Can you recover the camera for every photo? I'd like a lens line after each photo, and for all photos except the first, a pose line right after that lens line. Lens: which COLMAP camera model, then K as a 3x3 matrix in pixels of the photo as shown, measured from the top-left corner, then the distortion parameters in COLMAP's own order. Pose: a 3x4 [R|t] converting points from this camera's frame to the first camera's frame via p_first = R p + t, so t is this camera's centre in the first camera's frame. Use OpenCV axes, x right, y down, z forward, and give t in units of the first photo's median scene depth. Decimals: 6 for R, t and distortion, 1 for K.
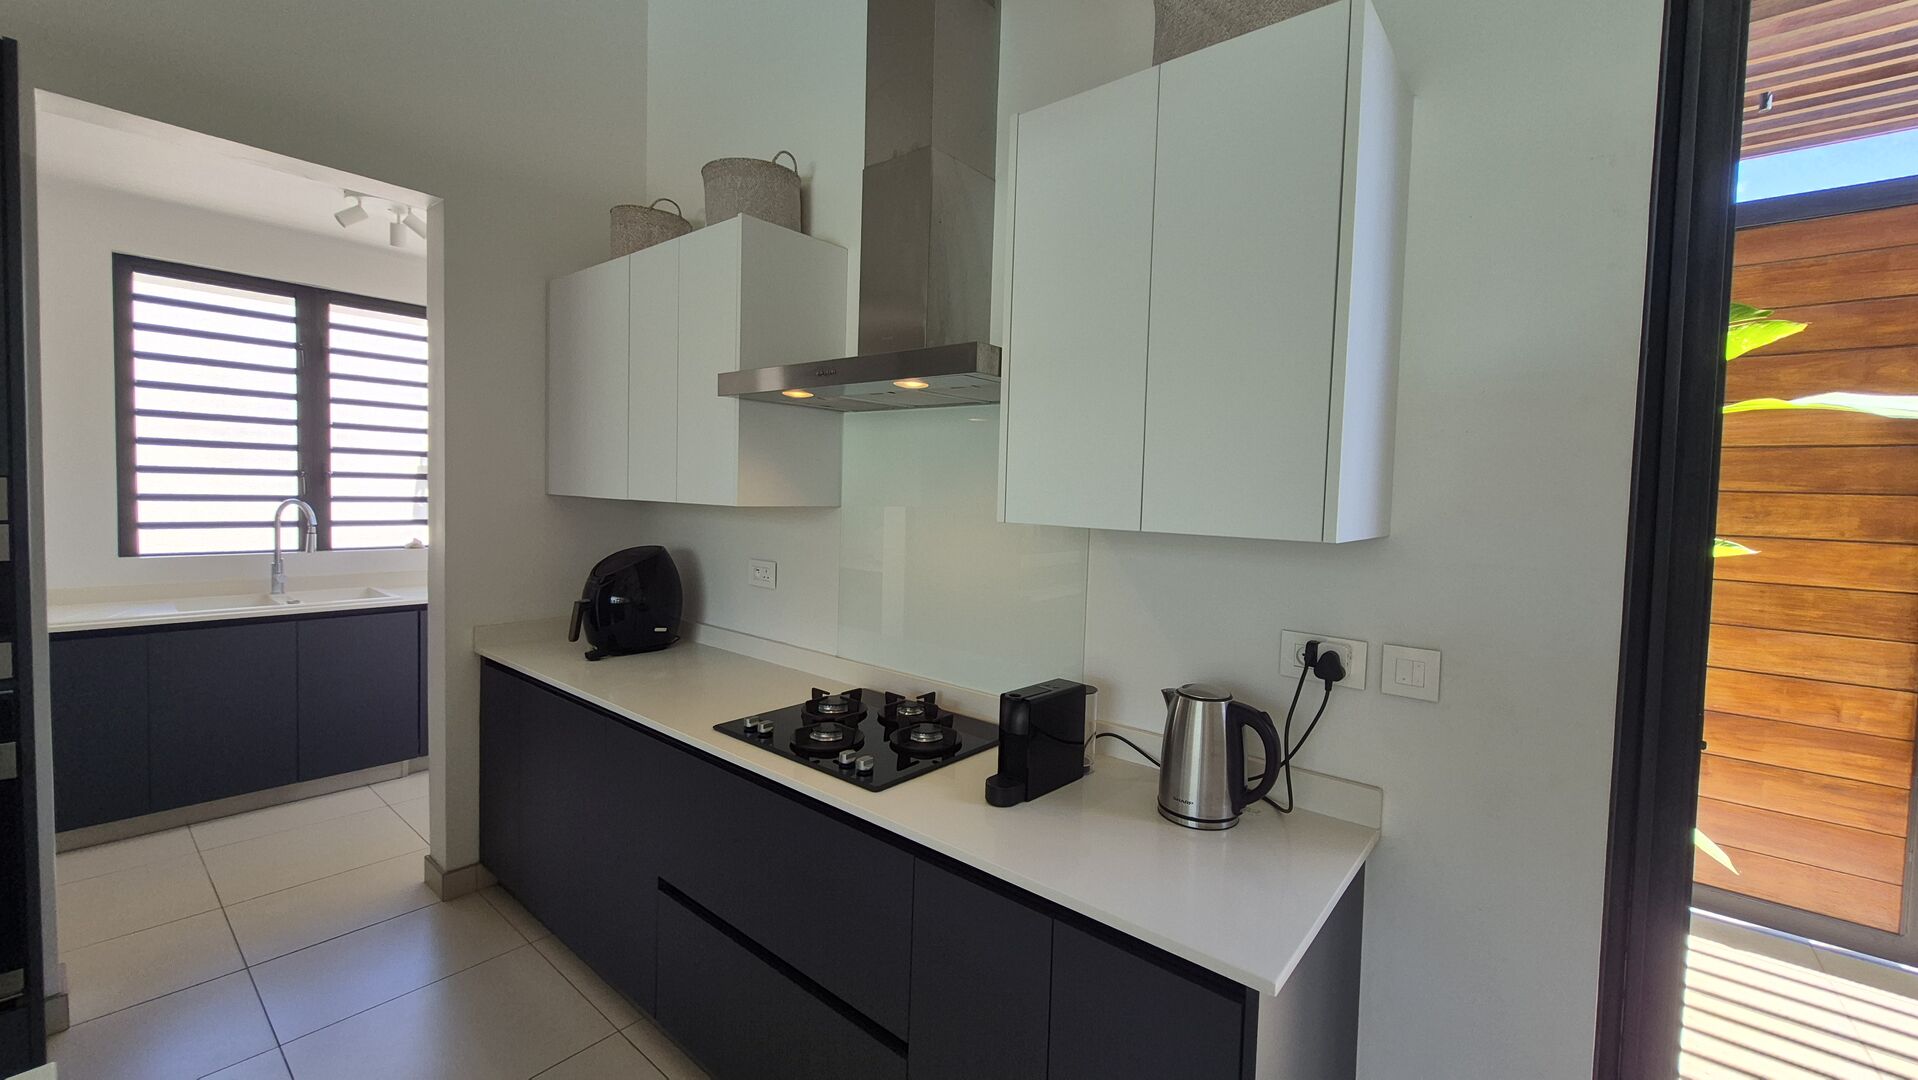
lens RADIAL K [[758.1, 0, 977.2], [0, 758.1, 522.8], [0, 0, 1]] dist [0.010674, -0.003366]
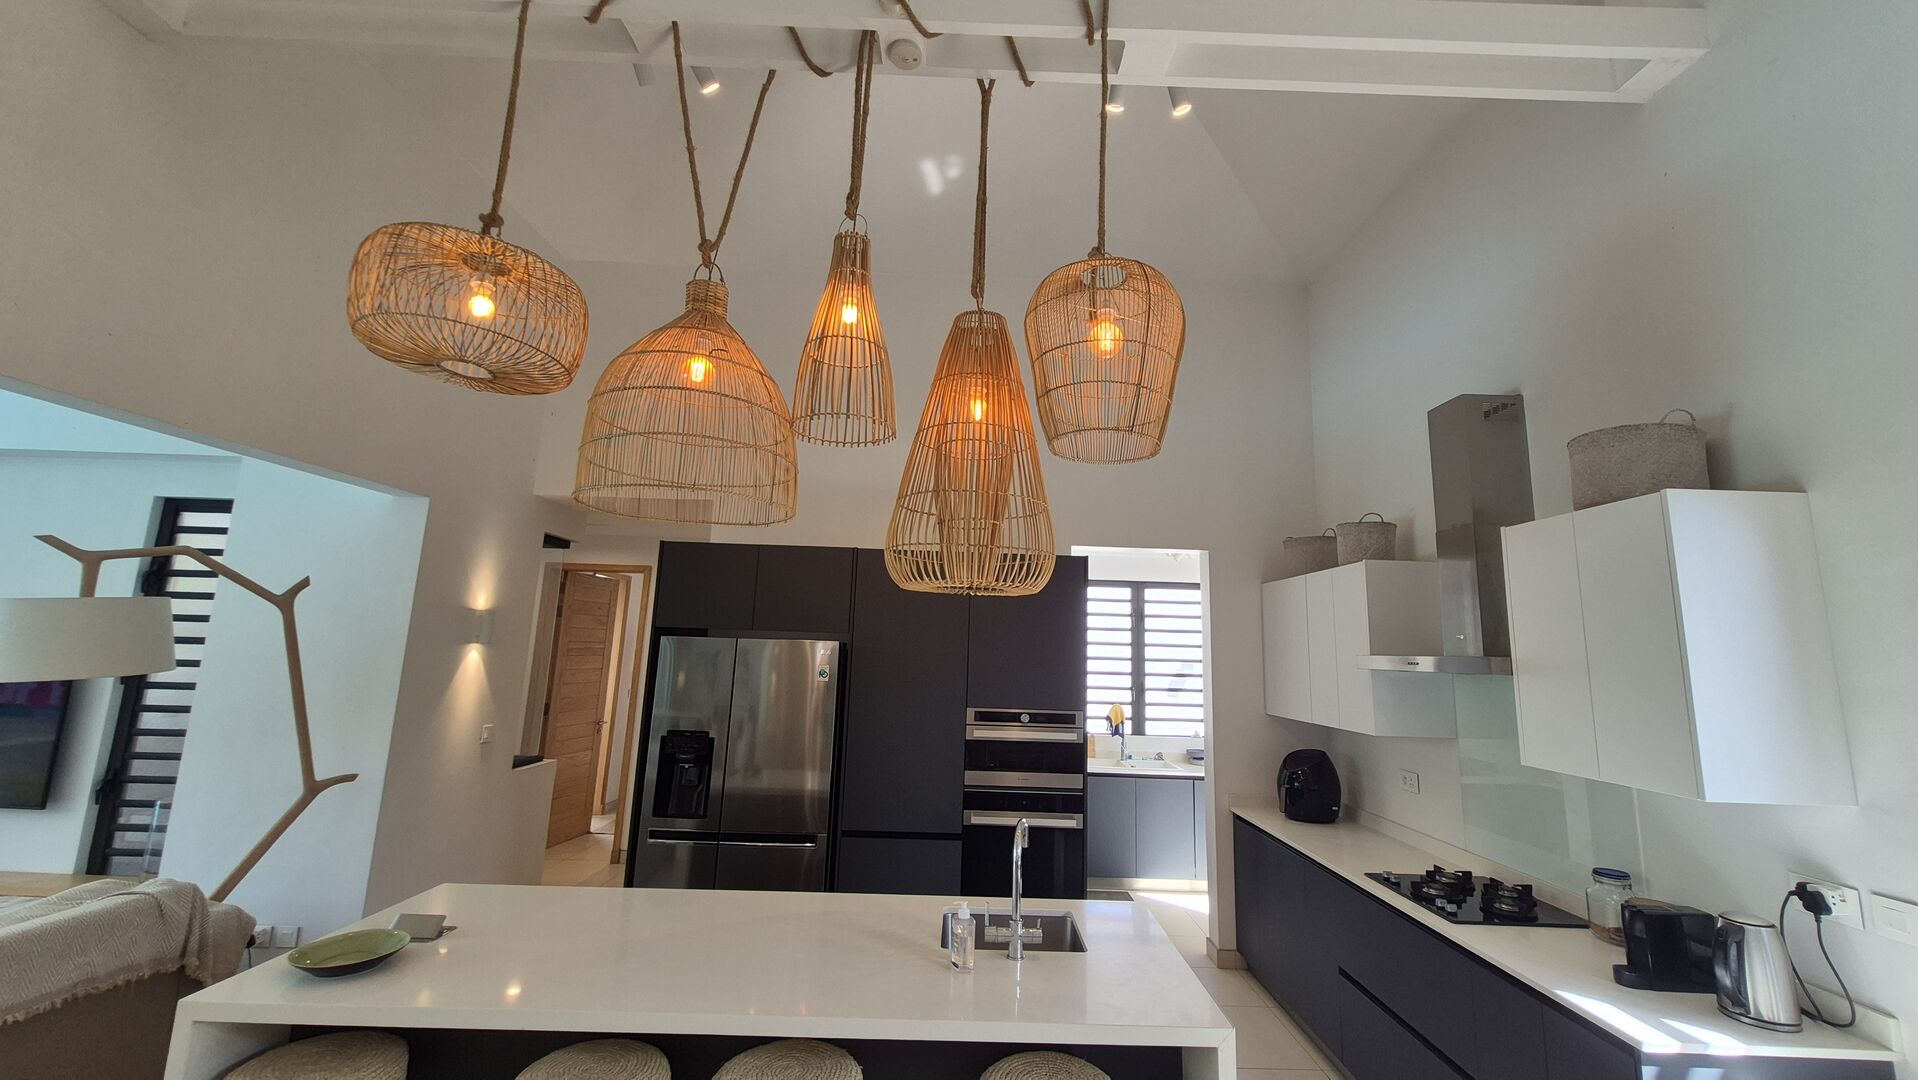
lens RADIAL K [[758.1, 0, 977.2], [0, 758.1, 522.8], [0, 0, 1]] dist [0.010674, -0.003366]
pose [[0.645286, -0.139549, -0.751087, 0.436873], [-0.045290, 0.974457, -0.219960, -0.071504], [0.762597, 0.175954, 0.622484, -0.771963]]
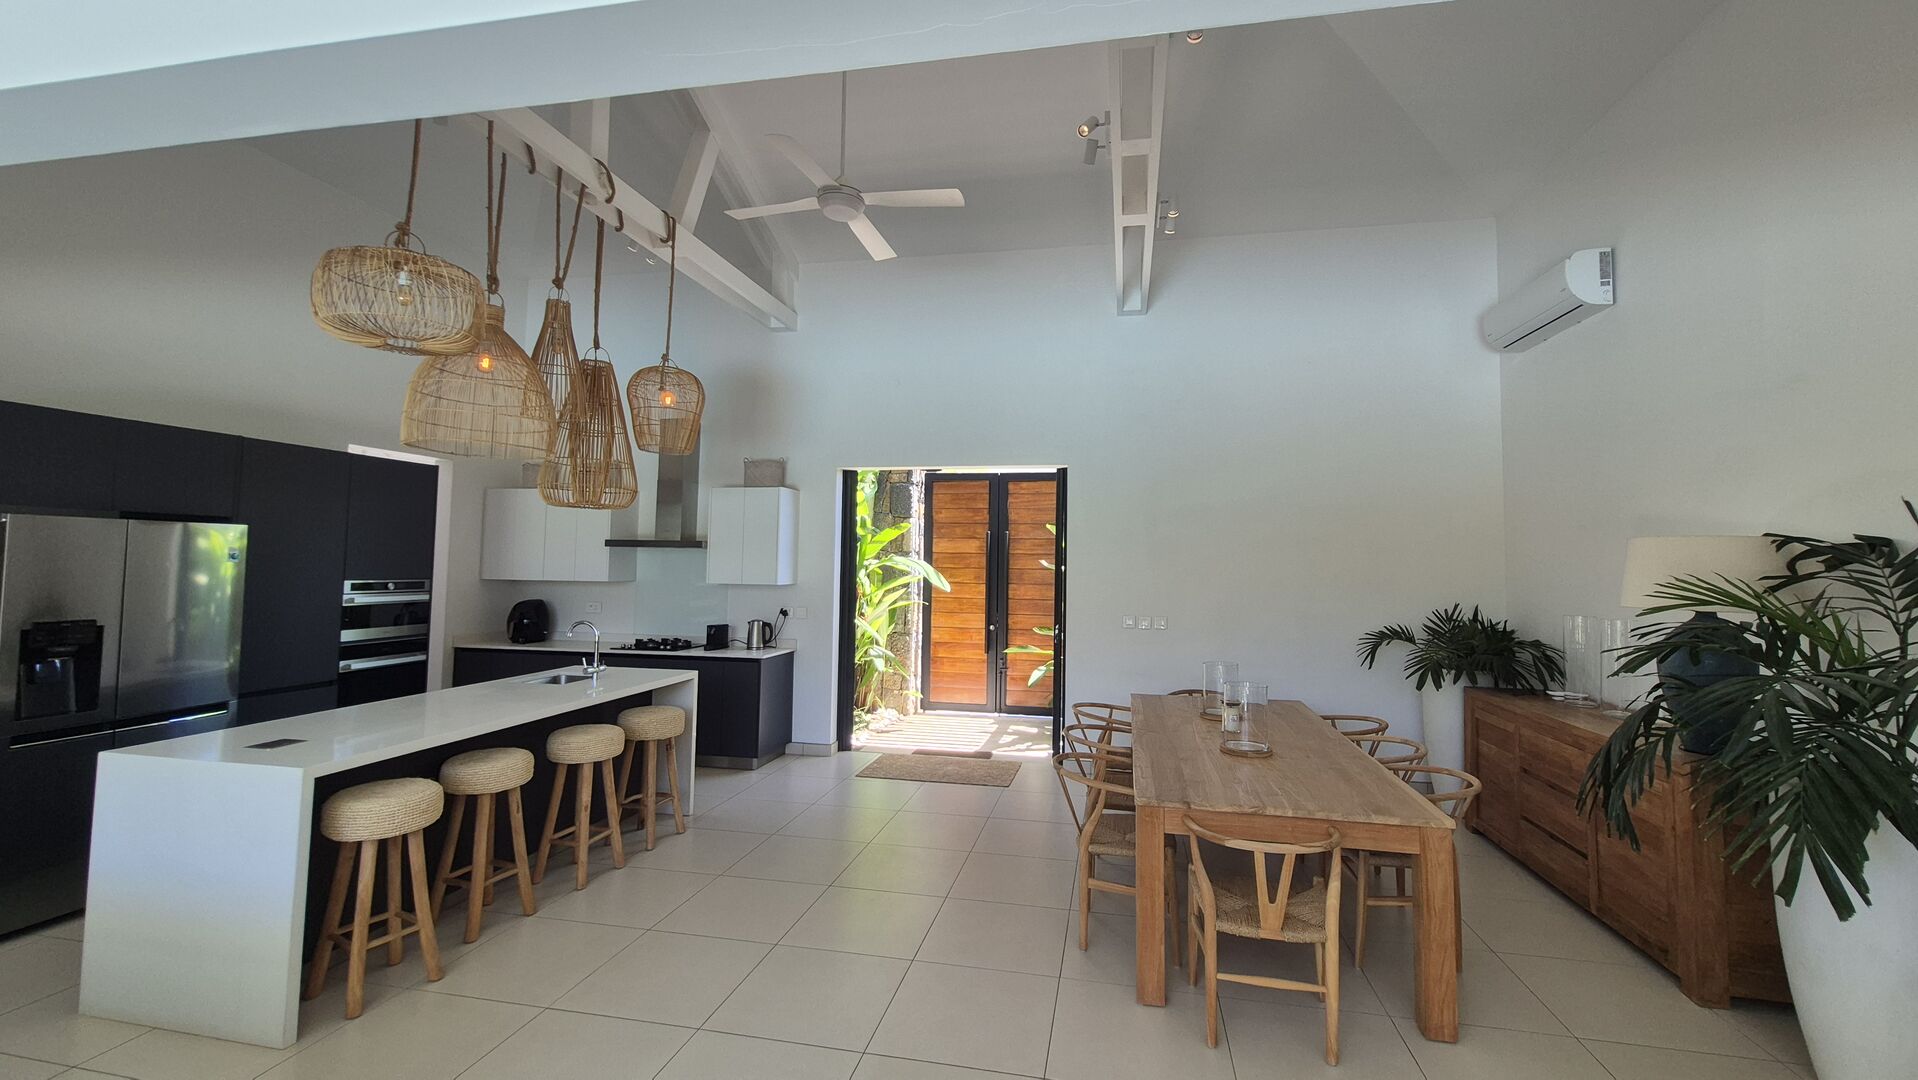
lens RADIAL K [[758.1, 0, 977.2], [0, 758.1, 522.8], [0, 0, 1]] dist [0.010674, -0.003366]
pose [[0.872270, 0.011457, 0.488891, -0.542259], [0.027350, 0.997018, -0.072161, 0.006686], [-0.488260, 0.076315, 0.869355, -2.538921]]
